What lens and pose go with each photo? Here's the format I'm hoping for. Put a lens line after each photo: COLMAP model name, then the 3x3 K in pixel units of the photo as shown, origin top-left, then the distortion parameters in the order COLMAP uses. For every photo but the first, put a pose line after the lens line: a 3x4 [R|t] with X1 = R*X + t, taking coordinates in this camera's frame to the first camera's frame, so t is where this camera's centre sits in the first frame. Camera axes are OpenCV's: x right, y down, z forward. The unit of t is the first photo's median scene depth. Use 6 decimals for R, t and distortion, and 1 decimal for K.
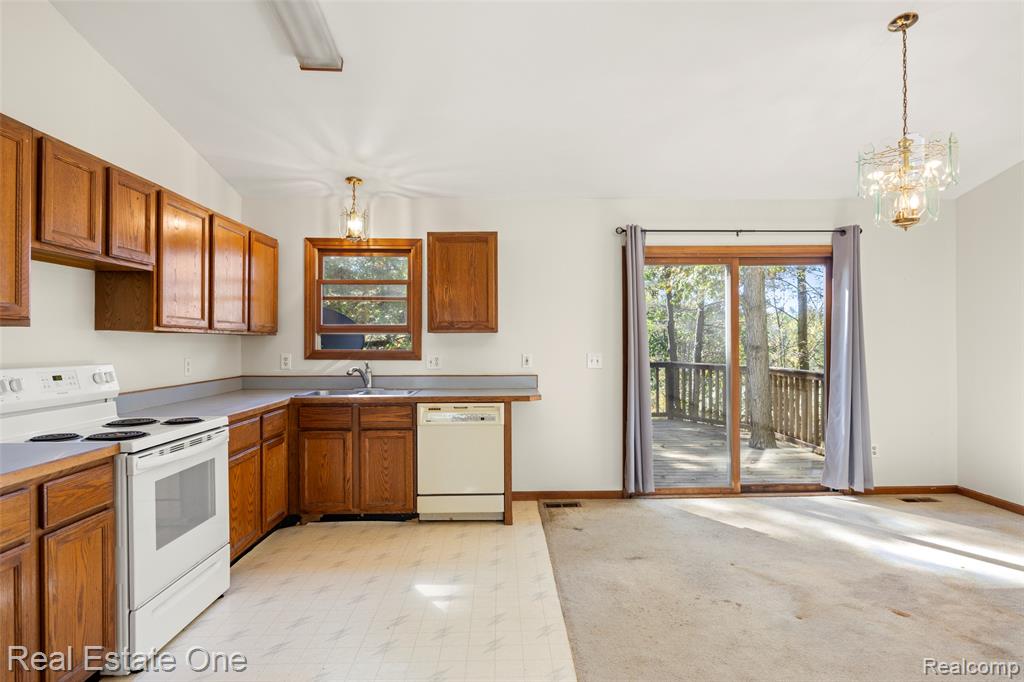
lens RADIAL K [[567.8, 0, 514.5], [0, 567.8, 342.9], [0, 0, 1]] dist [-0.005225, -0.003651]
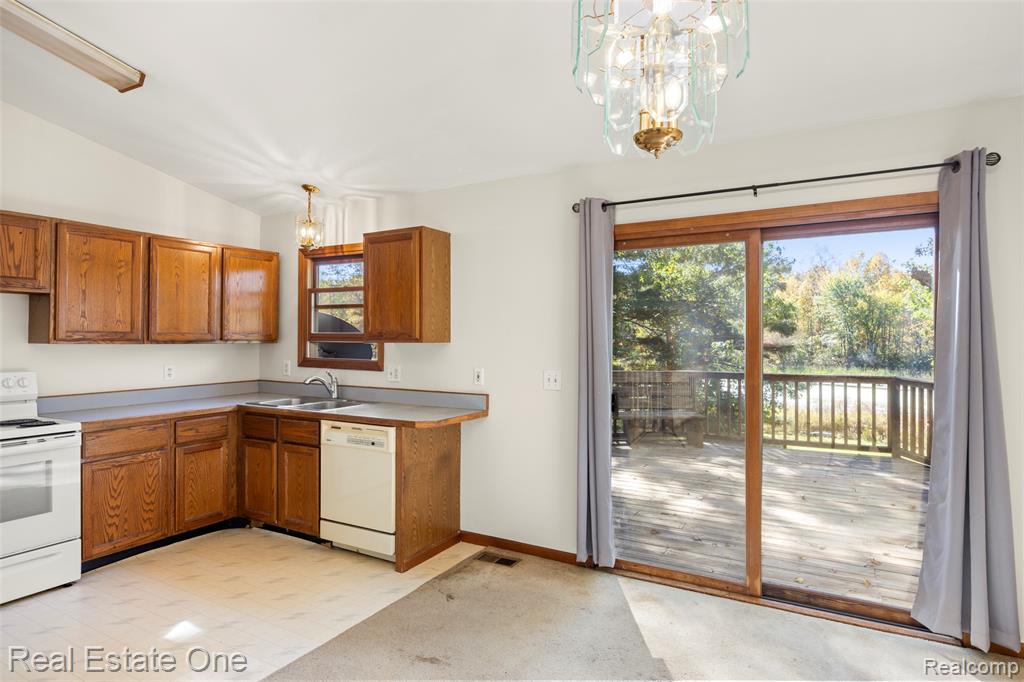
lens RADIAL K [[567.8, 0, 512.5], [0, 567.8, 335.7], [0, 0, 1]] dist [-0.005225, -0.003651]
pose [[0.857957, 0.003288, -0.513711, 0.510470], [-0.006081, 0.999974, -0.003755, -0.026477], [0.513686, 0.006345, 0.857955, 0.321905]]
